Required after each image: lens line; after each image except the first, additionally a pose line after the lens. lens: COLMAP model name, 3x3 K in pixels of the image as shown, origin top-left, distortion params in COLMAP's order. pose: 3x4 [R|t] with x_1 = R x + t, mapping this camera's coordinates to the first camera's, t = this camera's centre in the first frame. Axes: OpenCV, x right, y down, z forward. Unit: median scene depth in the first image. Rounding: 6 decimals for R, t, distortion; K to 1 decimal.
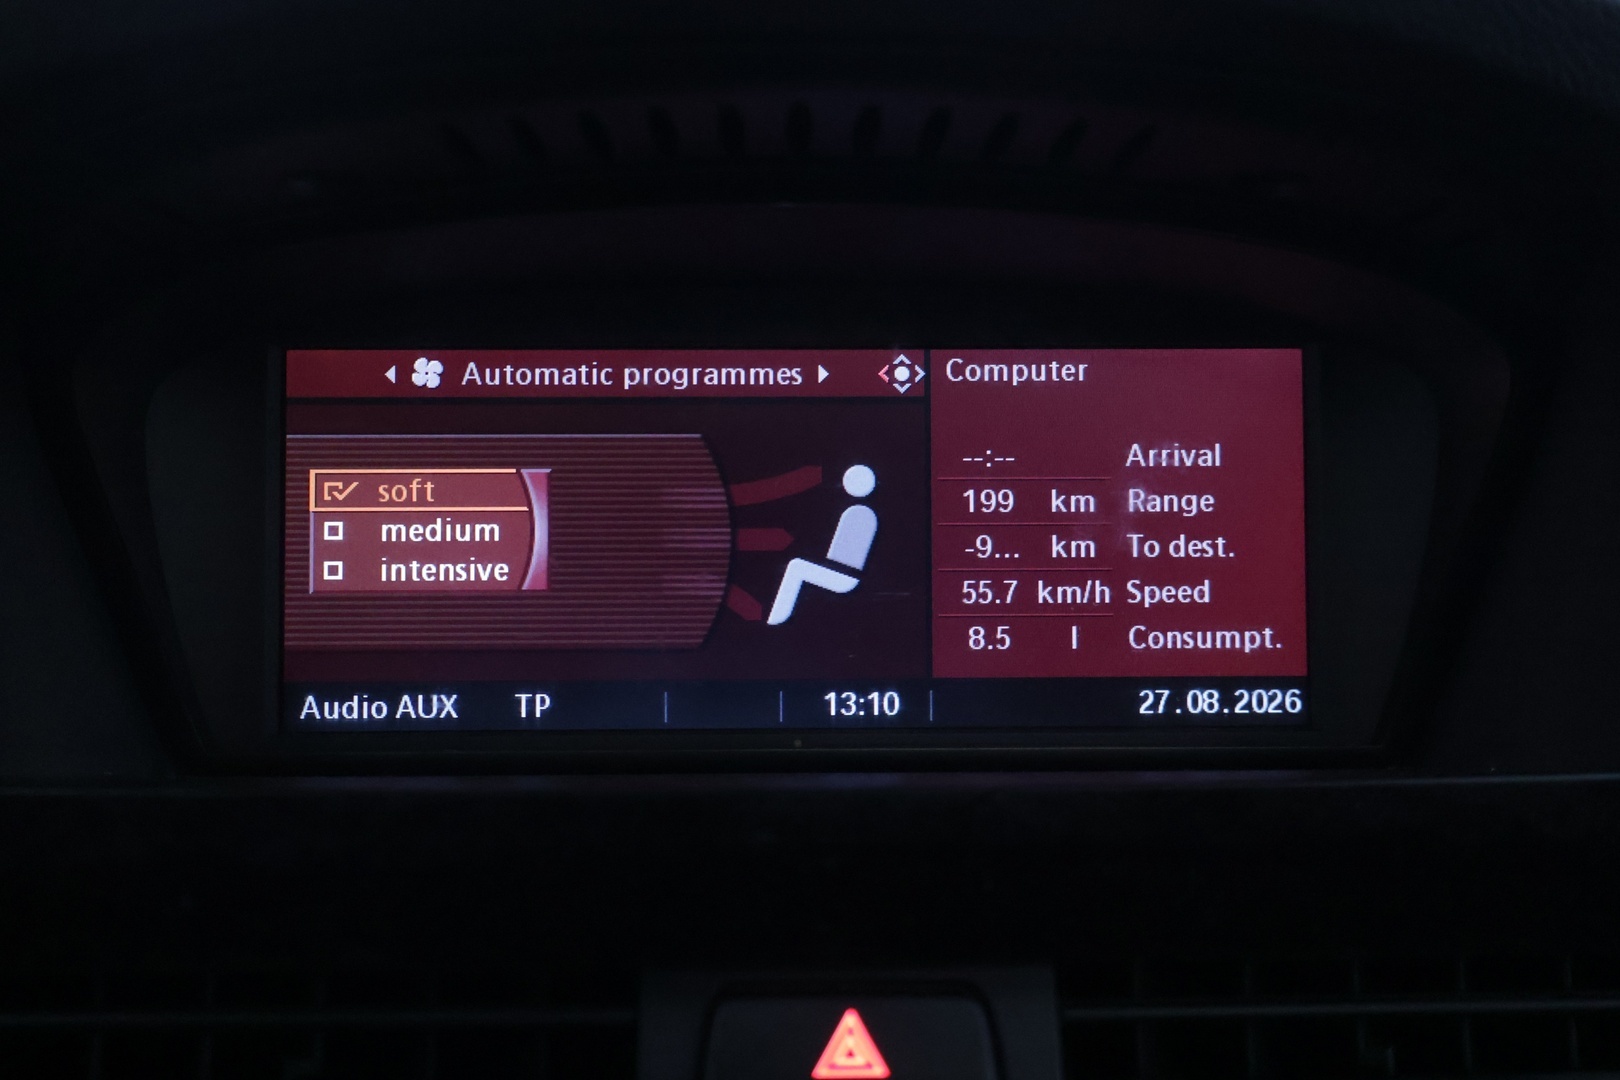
lens RADIAL K [[1605.7, 0, 804.9], [0, 1605.7, 547.6], [0, 0, 1]] dist [-0.061170, 0.000000]
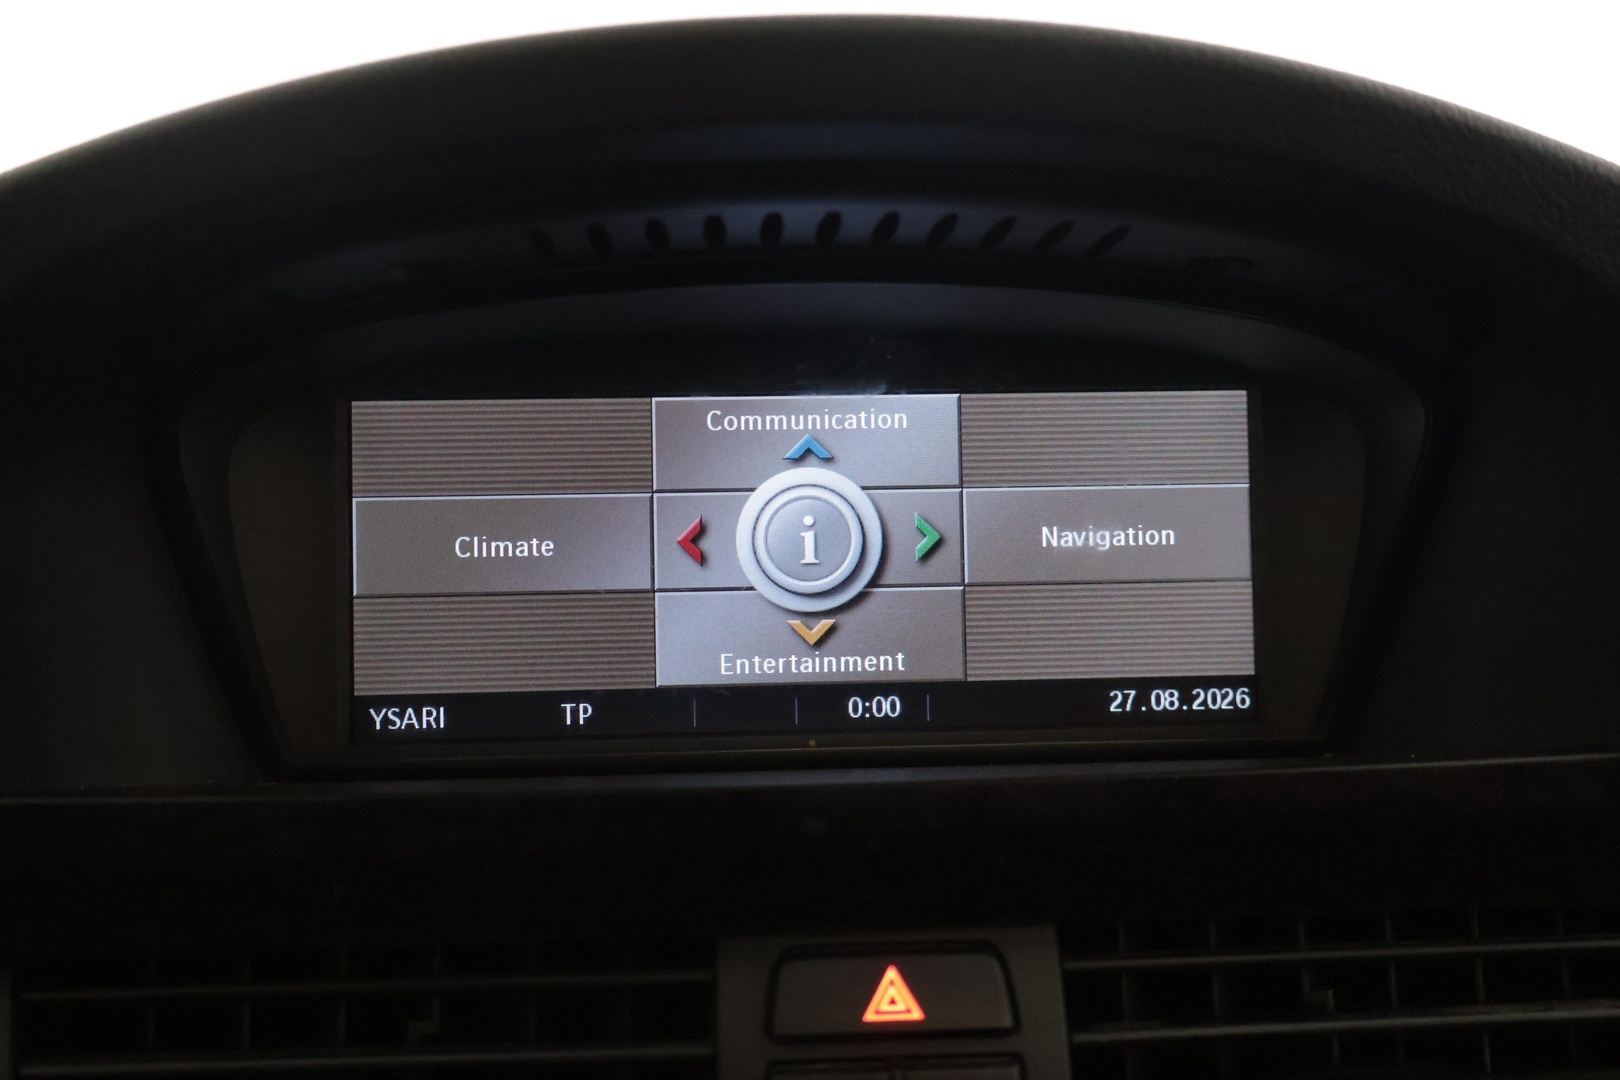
lens RADIAL K [[1605.7, 0, 822.7], [0, 1605.7, 537.6], [0, 0, 1]] dist [-0.061170, 0.000000]
pose [[0.998814, -0.012495, 0.047064, -0.053000], [0.012503, 0.999922, 0.000140, -0.025433], [-0.047062, 0.000448, 0.998892, -0.145883]]
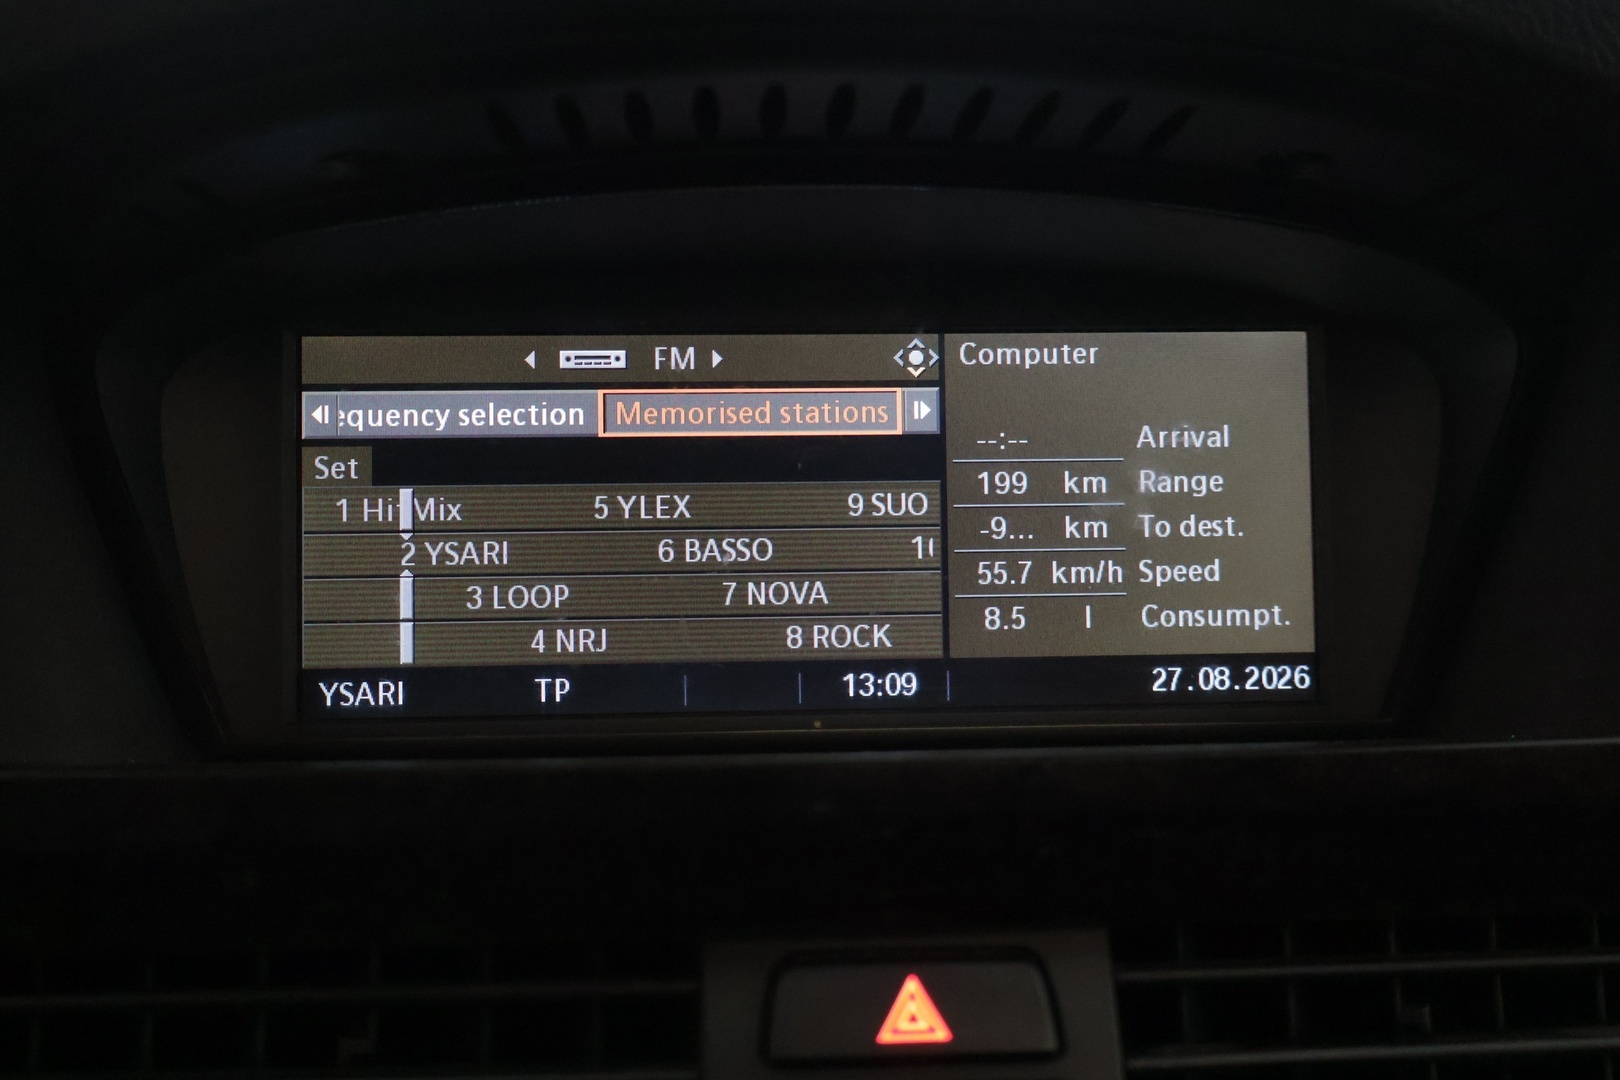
lens RADIAL K [[1645.9, 0, 810.9], [0, 1645.9, 534.3], [0, 0, 1]] dist [-0.058750, 0.000000]
pose [[0.999248, -0.008193, 0.037902, -0.050836], [0.008239, 0.999966, -0.001058, 0.003870], [-0.037892, 0.001369, 0.999281, -0.035635]]
